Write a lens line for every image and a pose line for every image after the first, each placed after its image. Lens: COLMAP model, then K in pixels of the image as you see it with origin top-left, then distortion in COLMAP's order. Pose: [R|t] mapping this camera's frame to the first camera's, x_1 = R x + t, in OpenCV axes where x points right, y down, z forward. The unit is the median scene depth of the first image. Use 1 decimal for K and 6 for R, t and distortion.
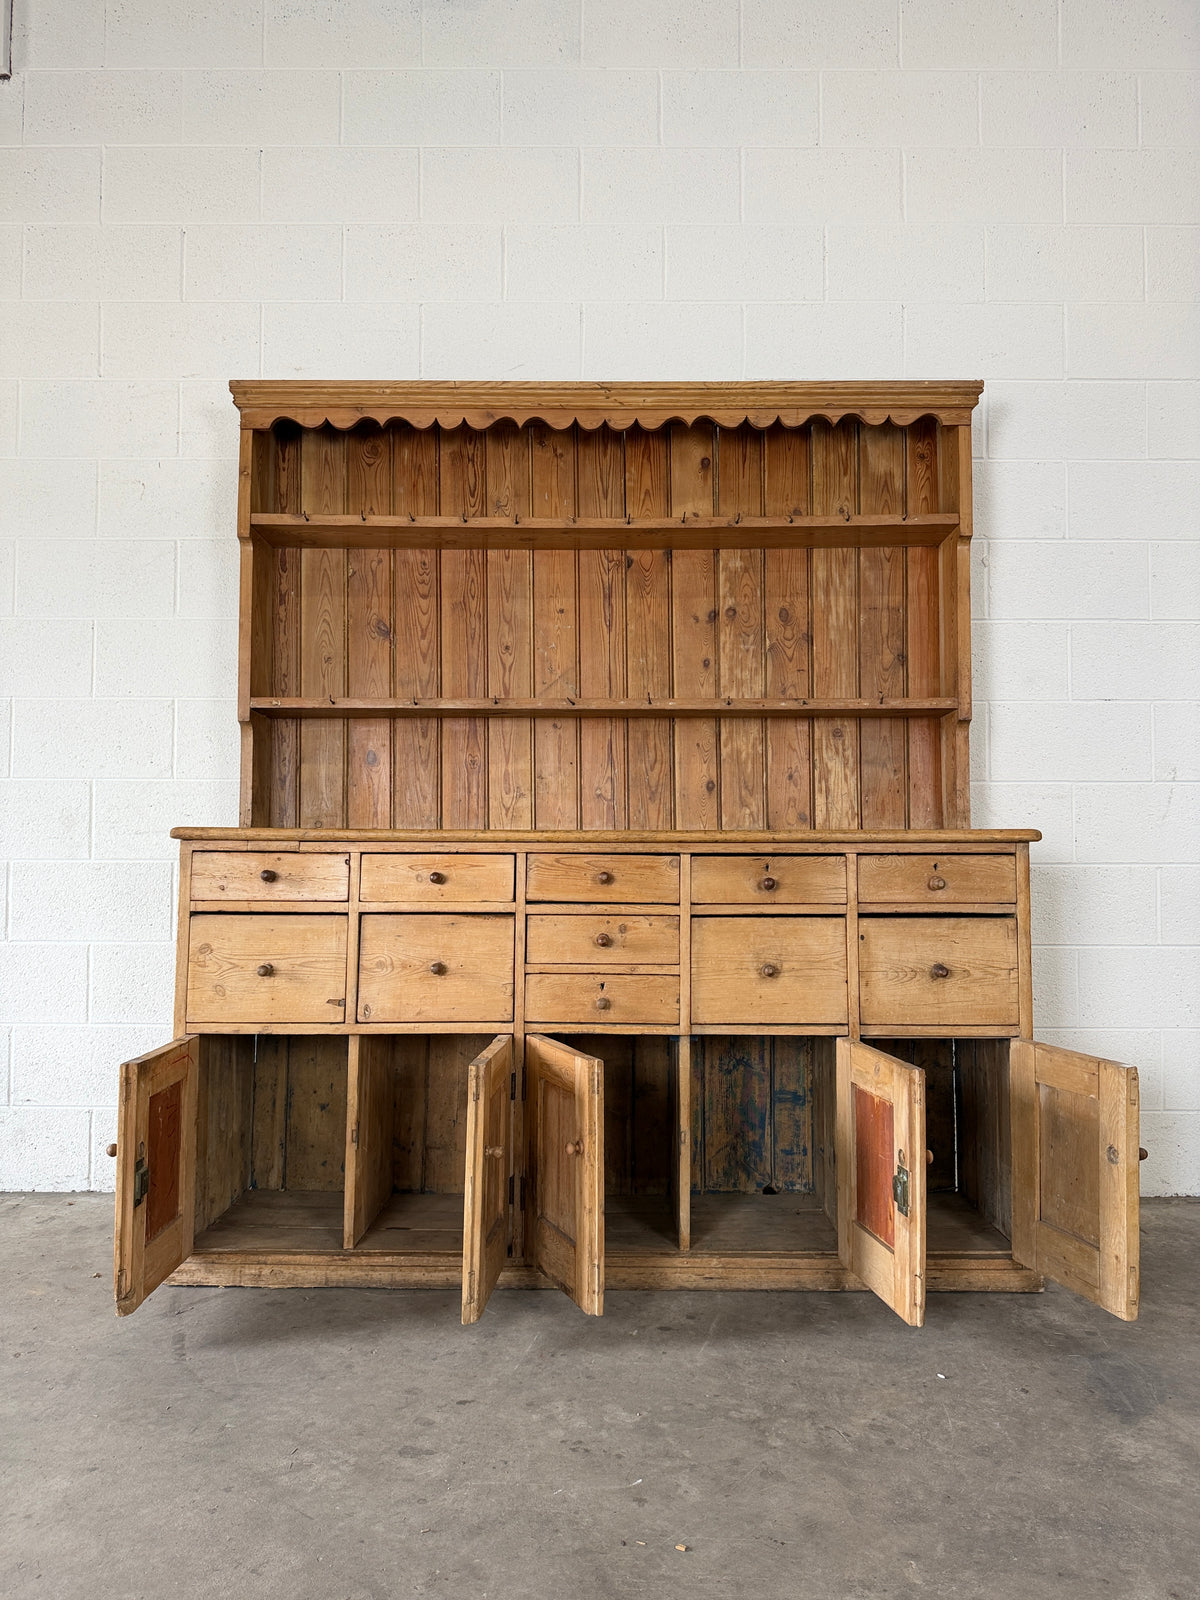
lens RADIAL K [[1137.5, 0, 605.7], [0, 1137.5, 803.1], [0, 0, 1]] dist [0.058225, -0.081325]
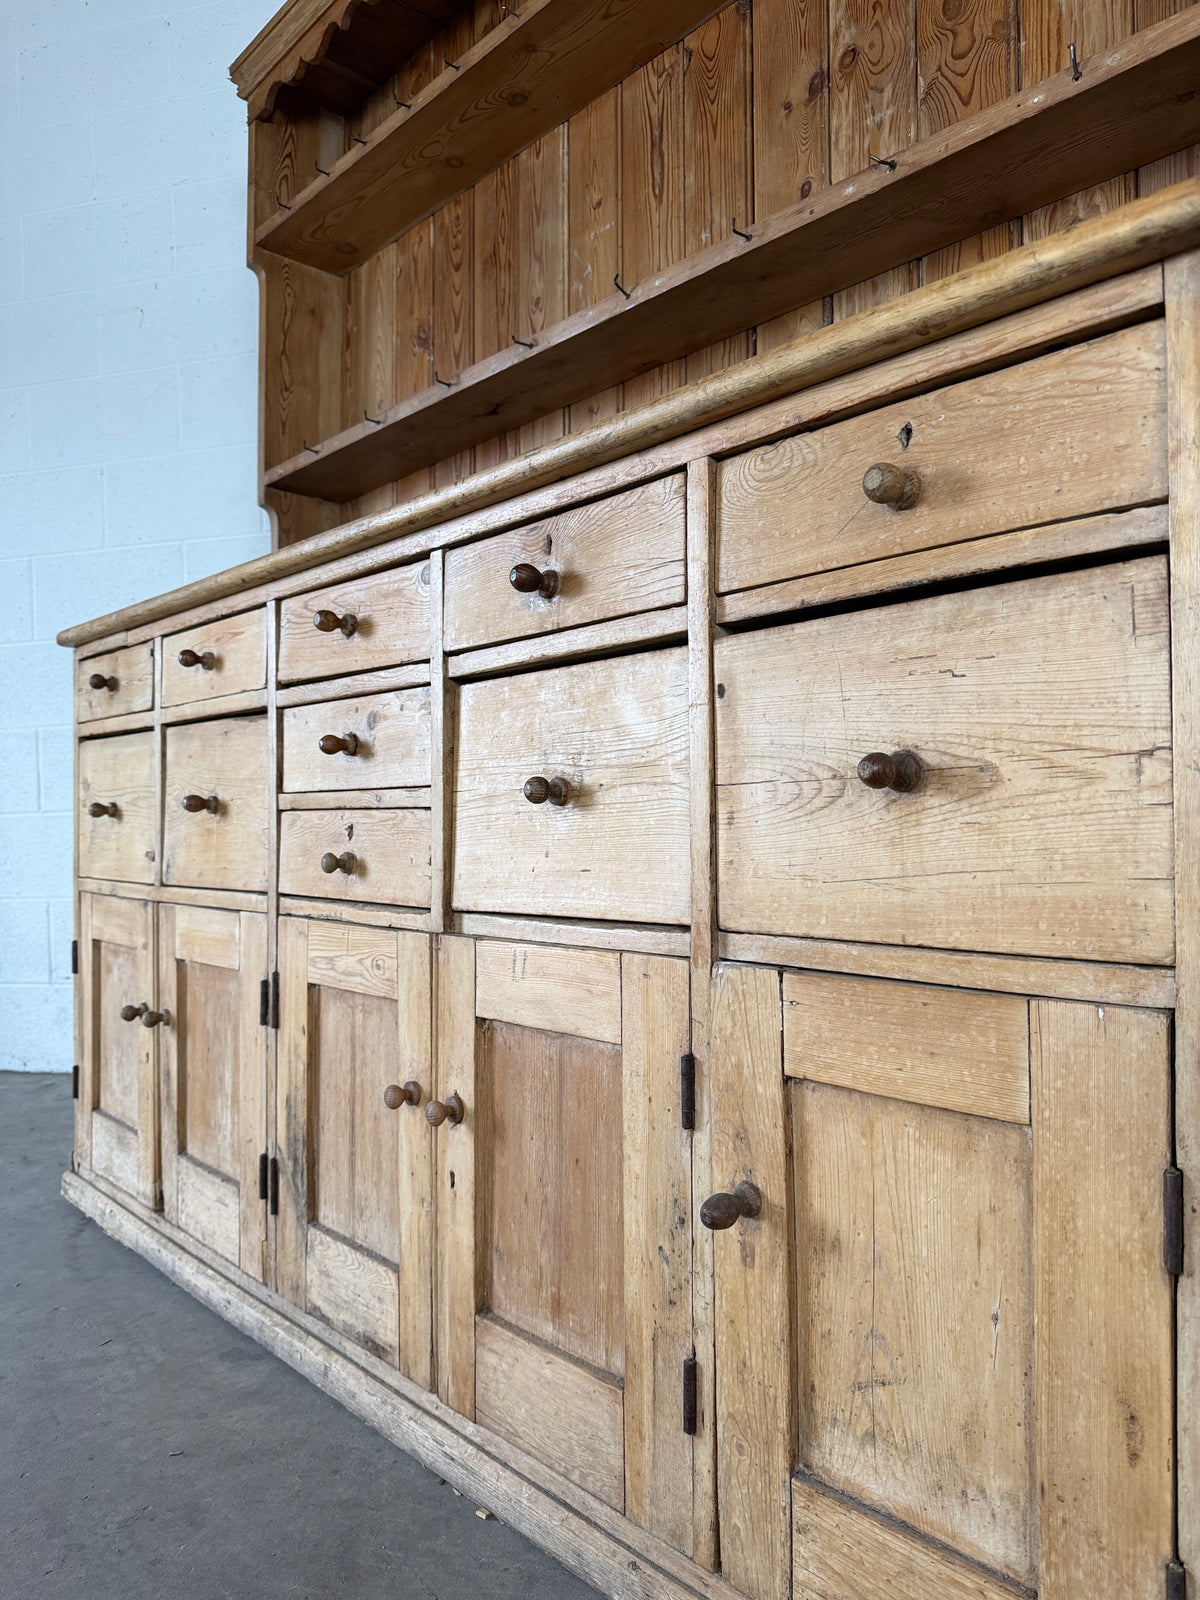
lens RADIAL K [[1137.5, 0, 593.4], [0, 1137.5, 808.1], [0, 0, 1]] dist [0.058225, -0.081325]
pose [[0.677699, -0.018579, -0.735104, 0.385424], [0.055201, 0.998145, 0.025662, 0.120155], [0.733264, -0.057970, 0.677468, 0.610386]]
